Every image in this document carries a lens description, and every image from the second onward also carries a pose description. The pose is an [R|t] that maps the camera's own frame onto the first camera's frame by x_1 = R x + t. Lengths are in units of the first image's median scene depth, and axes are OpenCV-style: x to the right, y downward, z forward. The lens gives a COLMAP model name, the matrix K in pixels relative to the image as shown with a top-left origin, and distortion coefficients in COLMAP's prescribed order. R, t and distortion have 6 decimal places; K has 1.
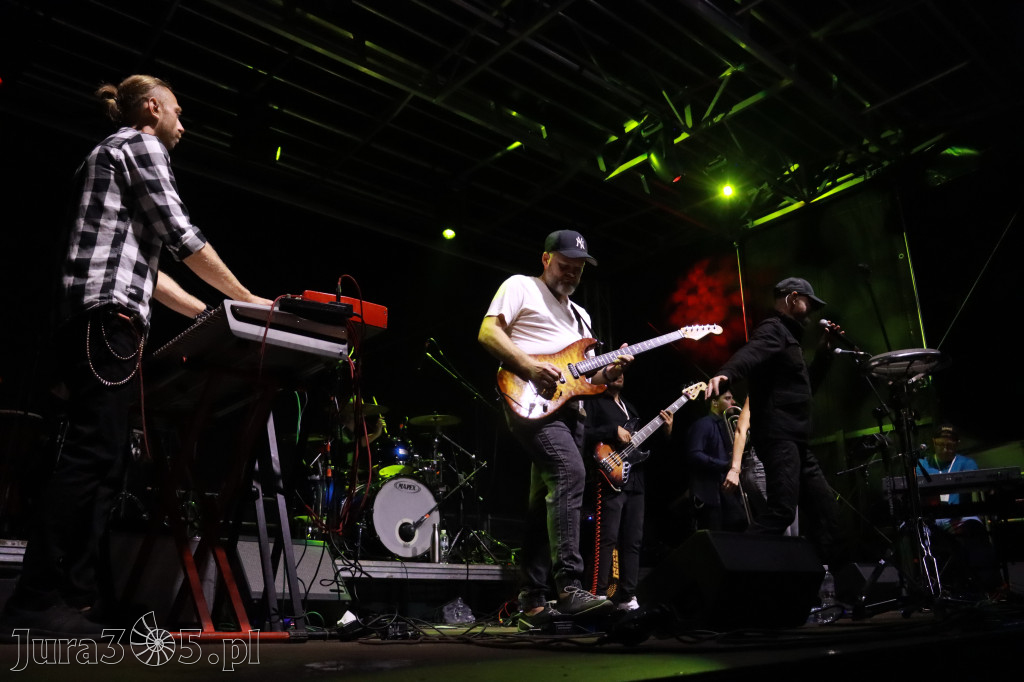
lens RADIAL K [[885.2, 0, 517.4], [0, 885.2, 336.8], [0, 0, 1]] dist [-0.180467, 0.144196]
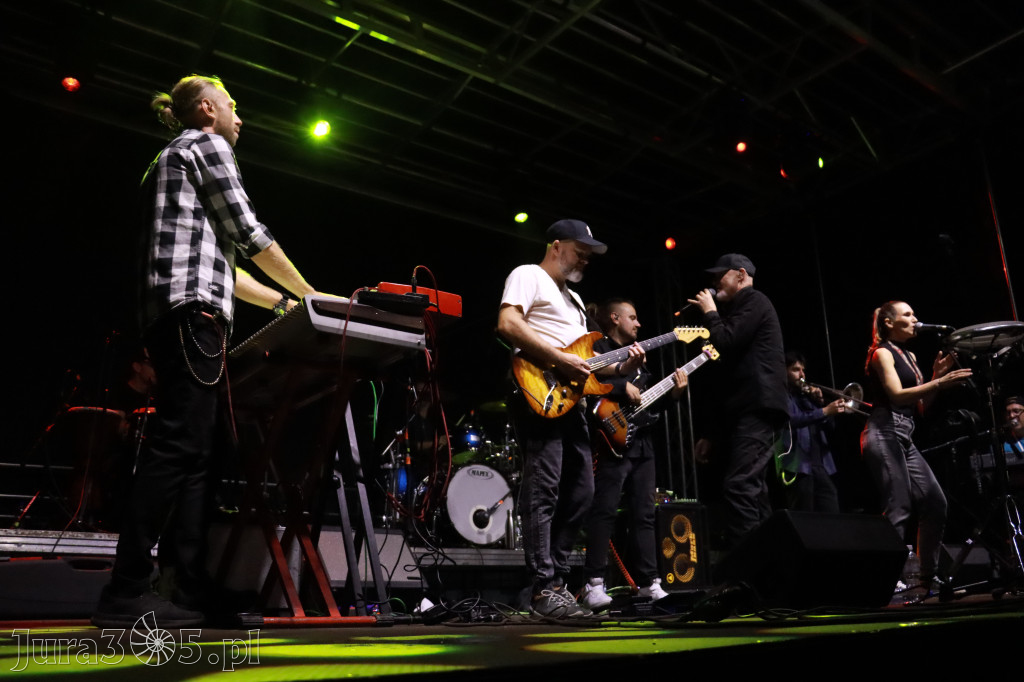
lens RADIAL K [[914.0, 0, 512.0], [0, 914.0, 341.0], [0, 0, 1]] dist [-0.182098, 0.184116]
pose [[0.996500, -0.027496, -0.078946, -0.007173], [0.029507, 0.999266, 0.024419, -0.004741], [0.078217, -0.026663, 0.996580, -0.032636]]
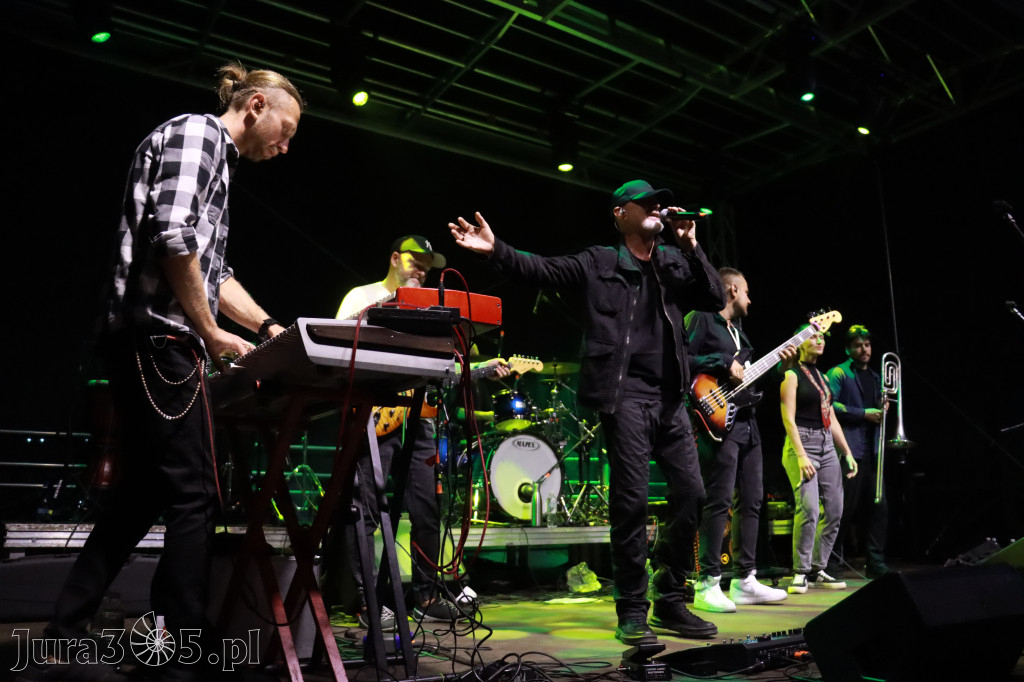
lens RADIAL K [[871.3, 0, 517.5], [0, 871.3, 346.8], [0, 0, 1]] dist [-0.182416, 0.182345]
pose [[0.991855, -0.015328, -0.126448, -0.025952], [0.030105, 0.992816, 0.115798, -0.068204], [0.123765, -0.118662, 0.985191, 0.163931]]
